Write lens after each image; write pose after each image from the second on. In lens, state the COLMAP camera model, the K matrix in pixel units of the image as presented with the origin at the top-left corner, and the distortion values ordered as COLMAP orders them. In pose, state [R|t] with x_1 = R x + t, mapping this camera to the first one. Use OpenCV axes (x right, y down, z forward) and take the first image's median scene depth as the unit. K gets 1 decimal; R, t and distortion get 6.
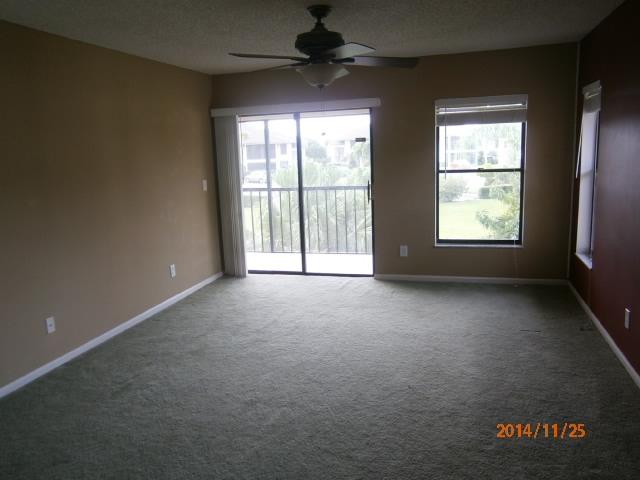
lens RADIAL K [[506.2, 0, 320.0], [0, 506.2, 240.0], [0, 0, 1]] dist [-0.008308, -0.003284]
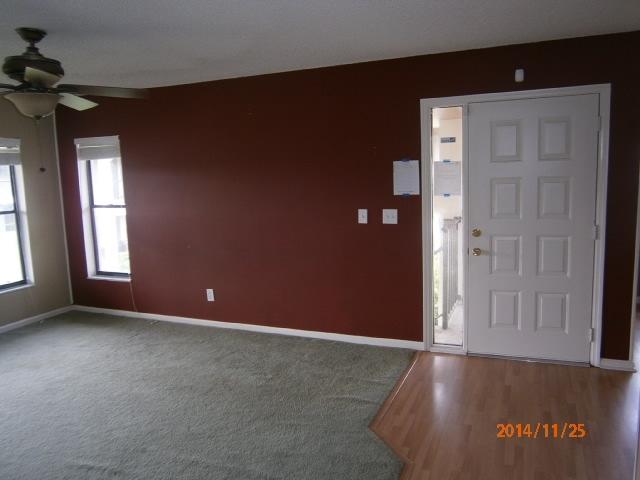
lens RADIAL K [[506.2, 0, 320.0], [0, 506.2, 240.0], [0, 0, 1]] dist [-0.008308, -0.003284]
pose [[0.118511, -0.100038, 0.987901, -0.788343], [0.200746, 0.976781, 0.074830, -0.052239], [-0.972449, 0.189449, 0.135841, 0.398474]]
